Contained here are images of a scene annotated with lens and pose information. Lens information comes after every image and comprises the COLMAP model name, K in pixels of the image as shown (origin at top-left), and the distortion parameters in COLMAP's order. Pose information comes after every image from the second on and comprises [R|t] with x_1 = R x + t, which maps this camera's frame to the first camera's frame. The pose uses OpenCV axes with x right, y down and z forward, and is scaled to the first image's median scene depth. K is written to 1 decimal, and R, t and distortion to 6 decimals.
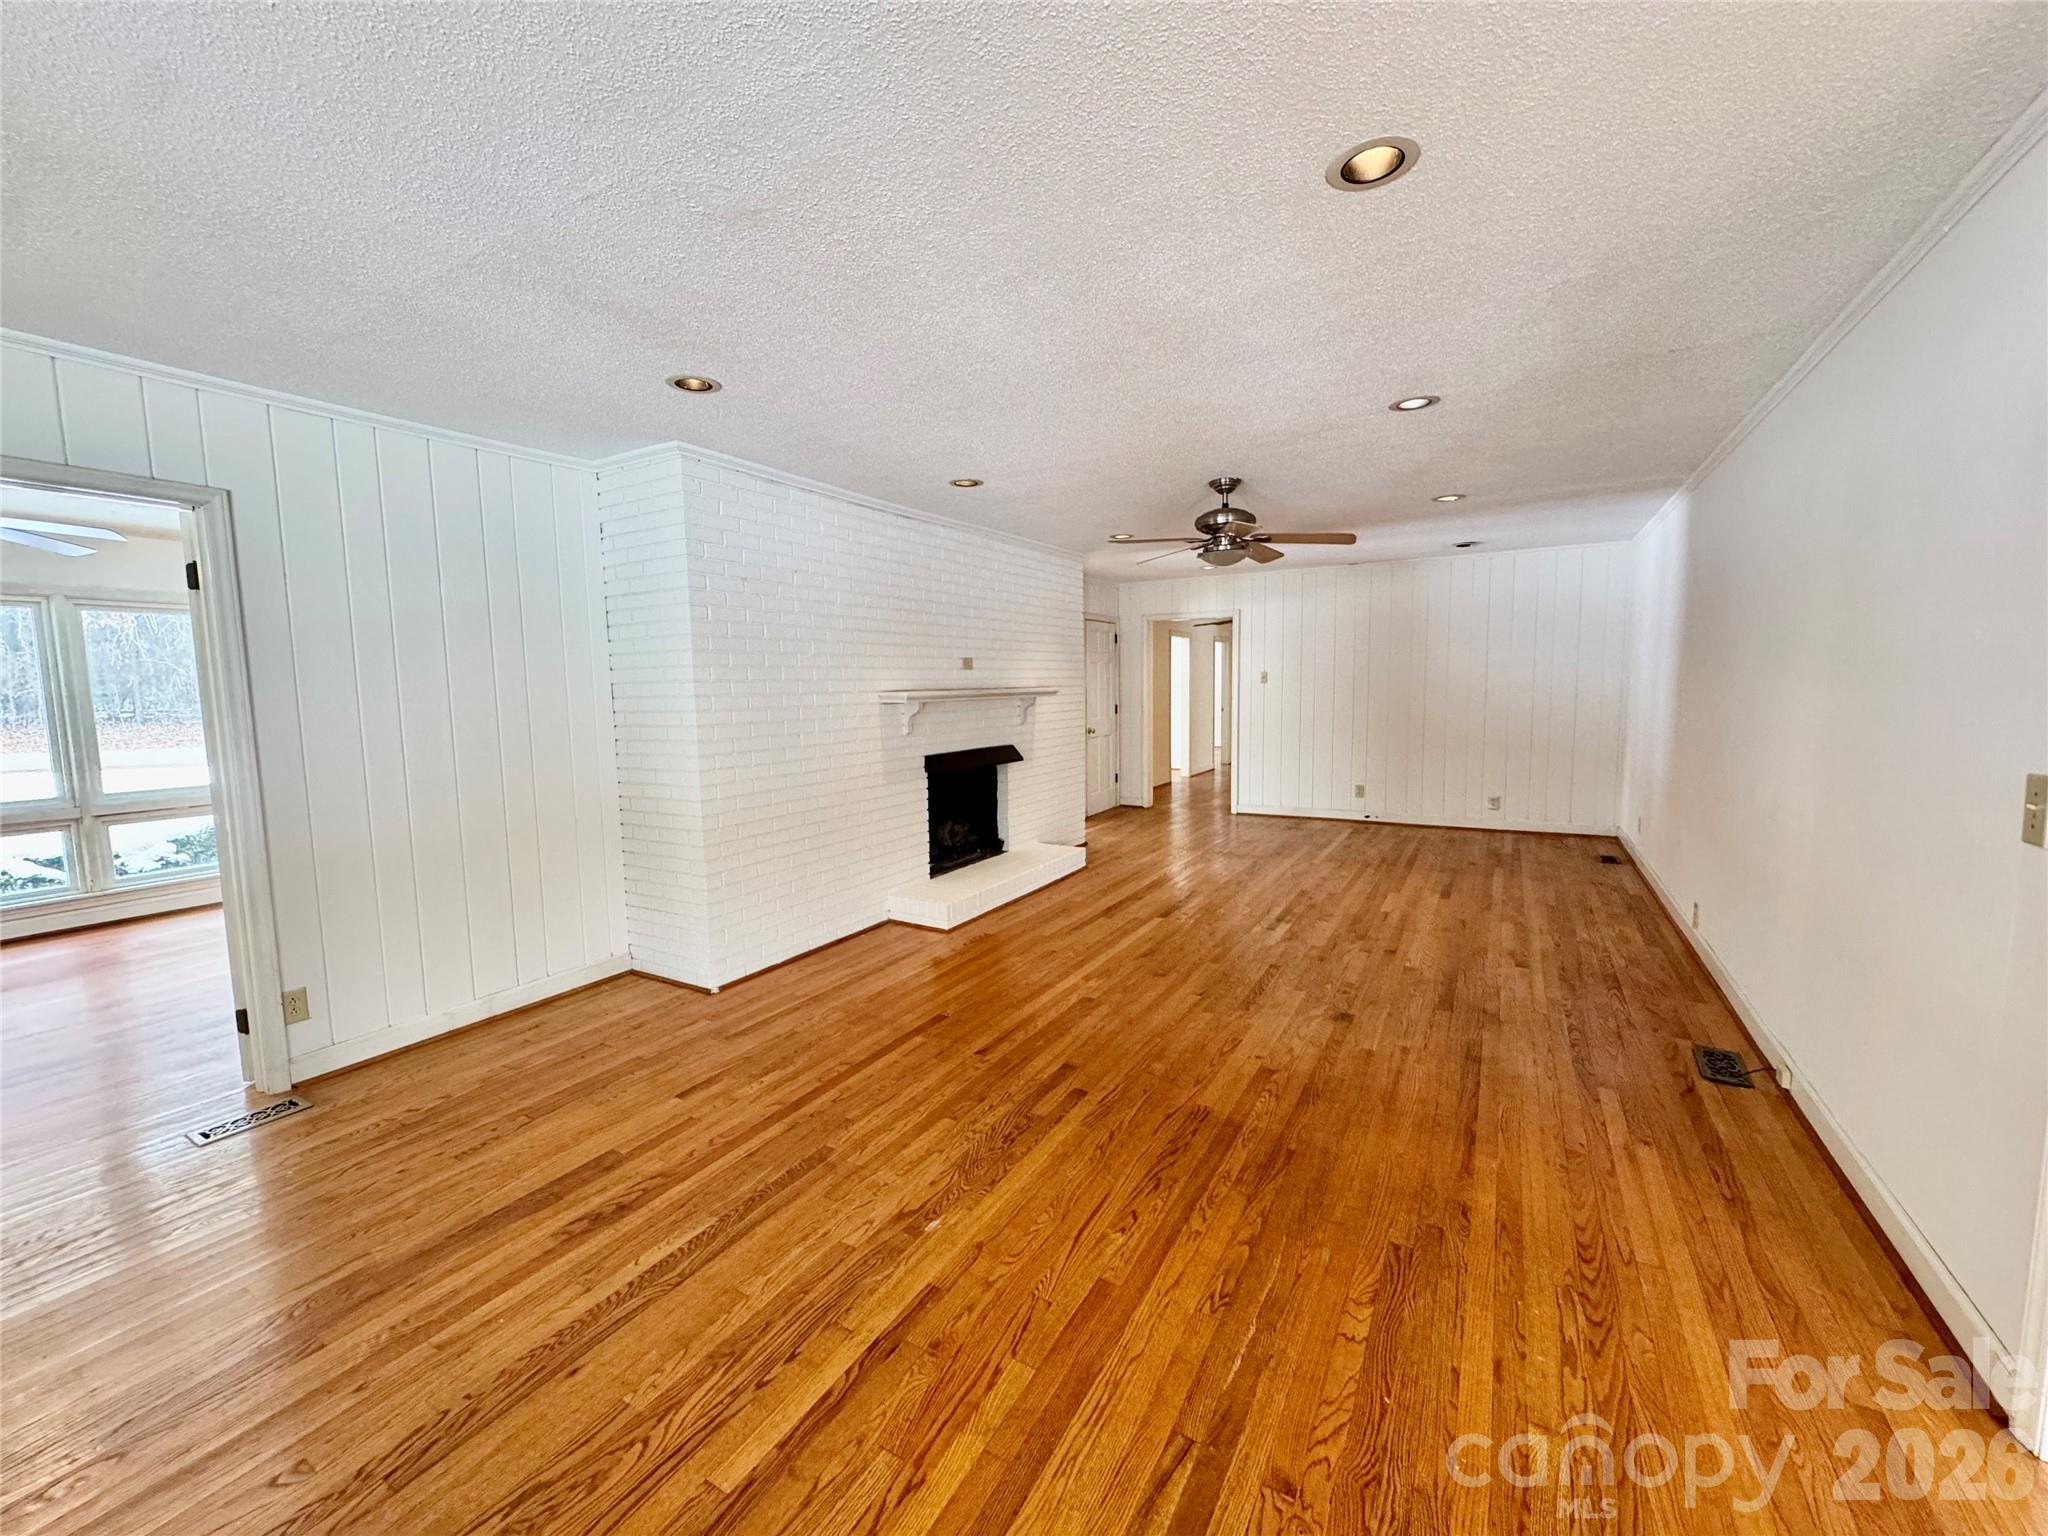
lens RADIAL K [[816.7, 0, 1028.3], [0, 816.7, 766.7], [0, 0, 1]] dist [-0.003113, 0.001770]
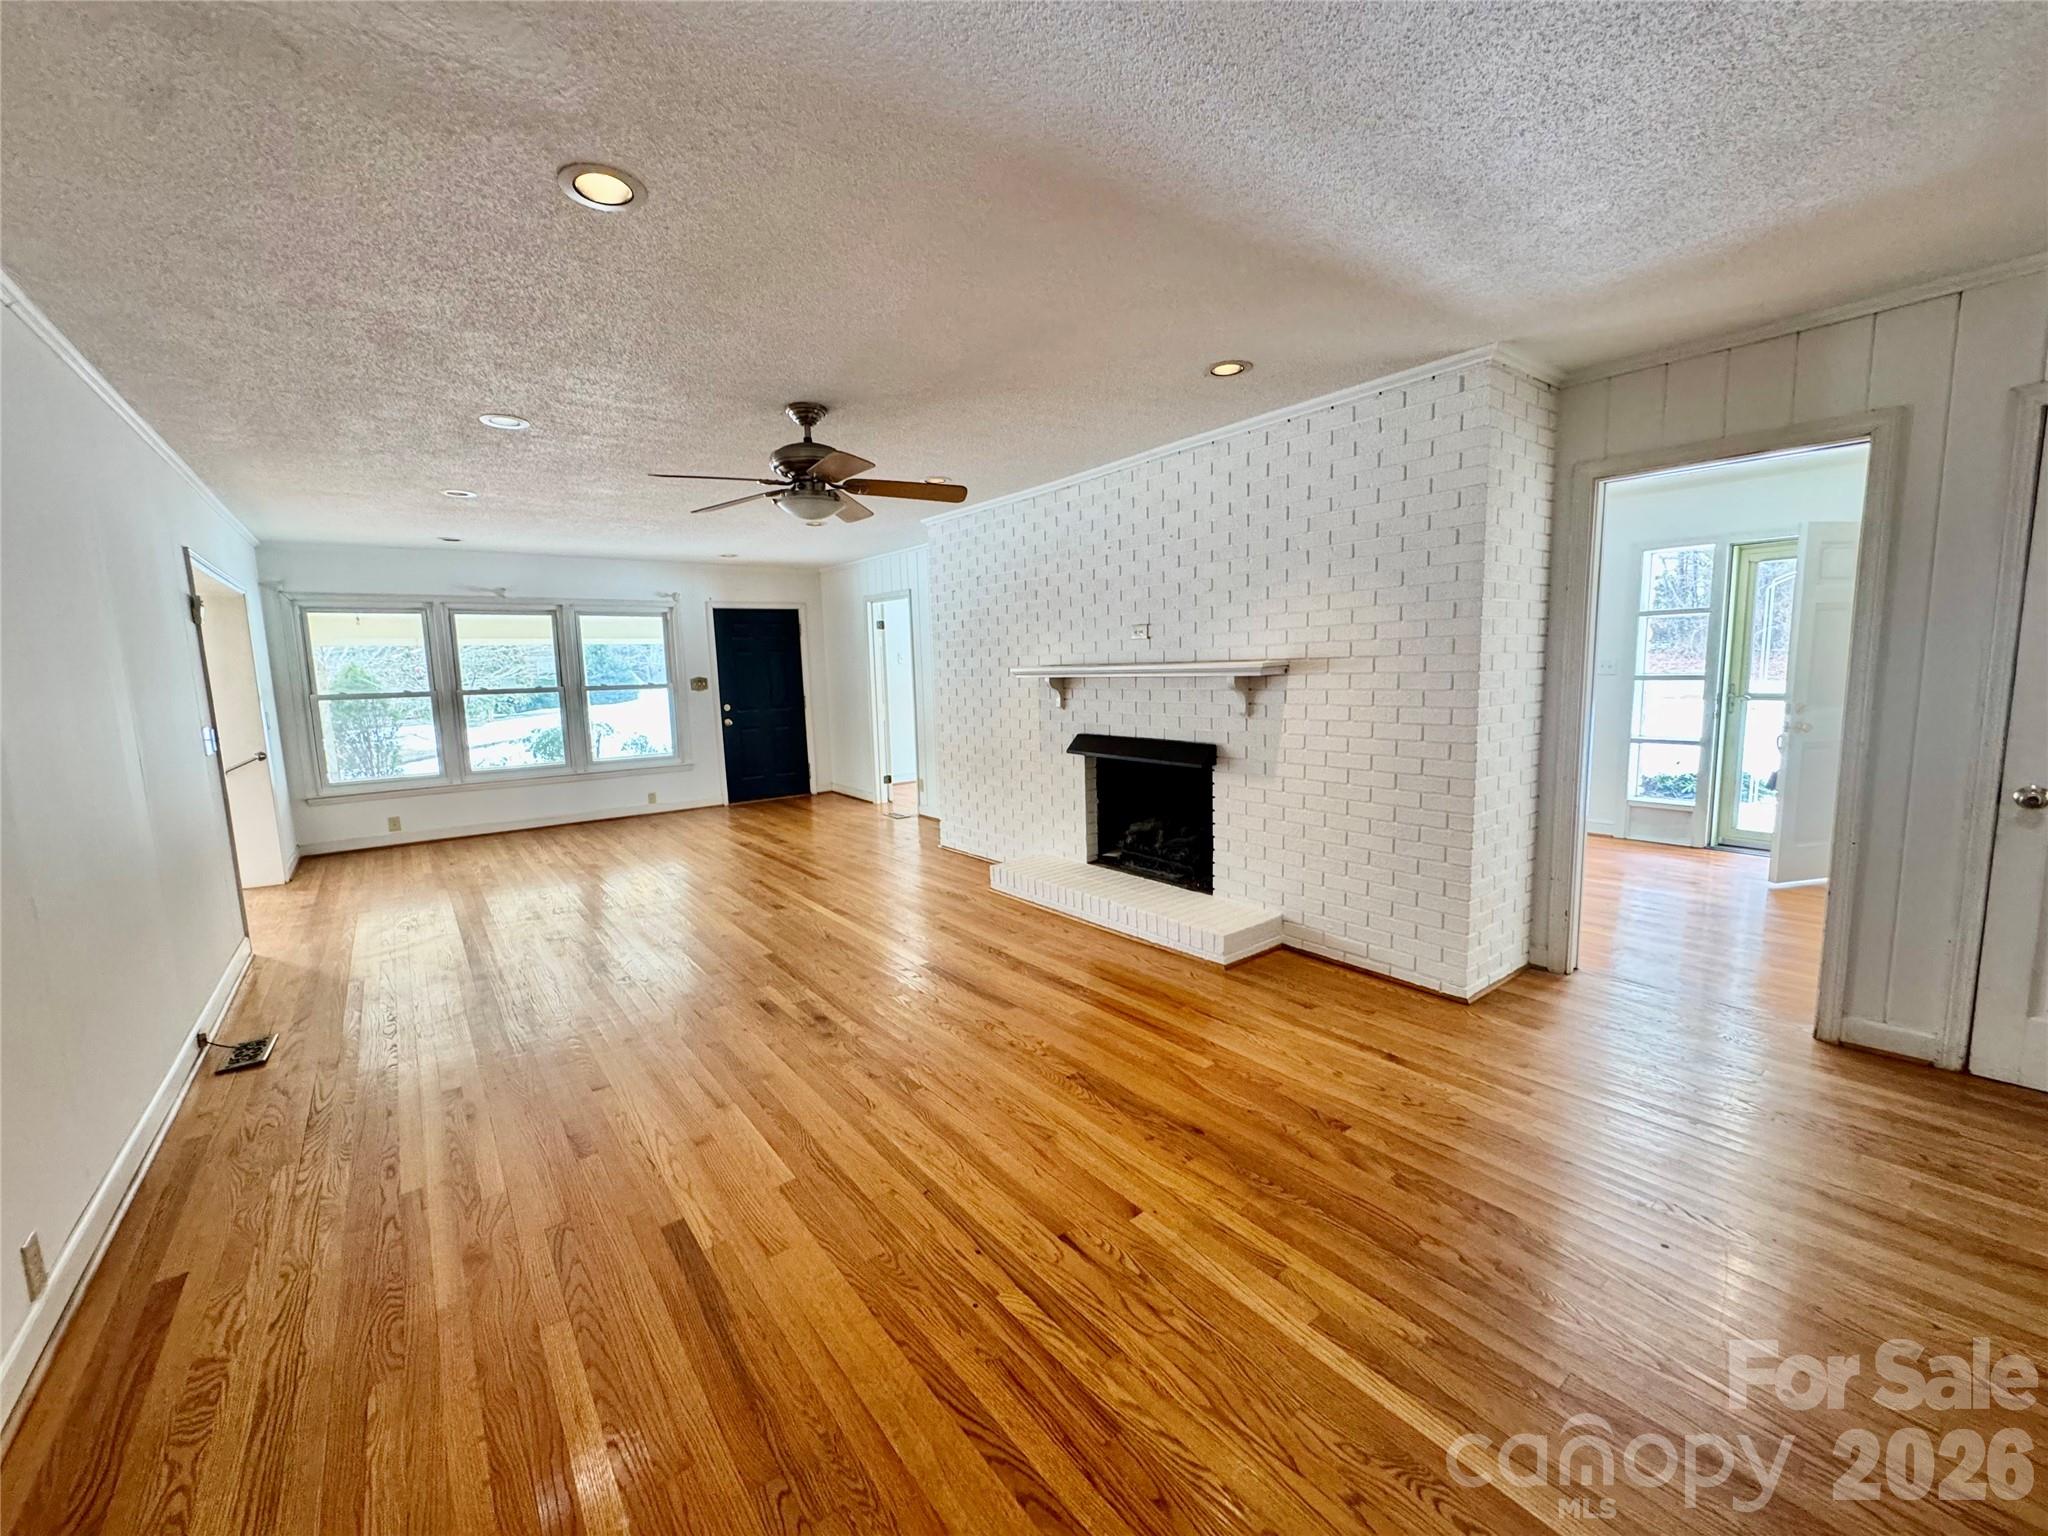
lens RADIAL K [[816.7, 0, 1028.7], [0, 816.7, 762.0], [0, 0, 1]] dist [-0.003113, 0.001770]
pose [[-0.368076, 0.142300, -0.918842, 0.785128], [-0.061341, 0.982350, 0.176708, -0.148053], [0.927770, 0.121404, -0.352851, 1.278793]]
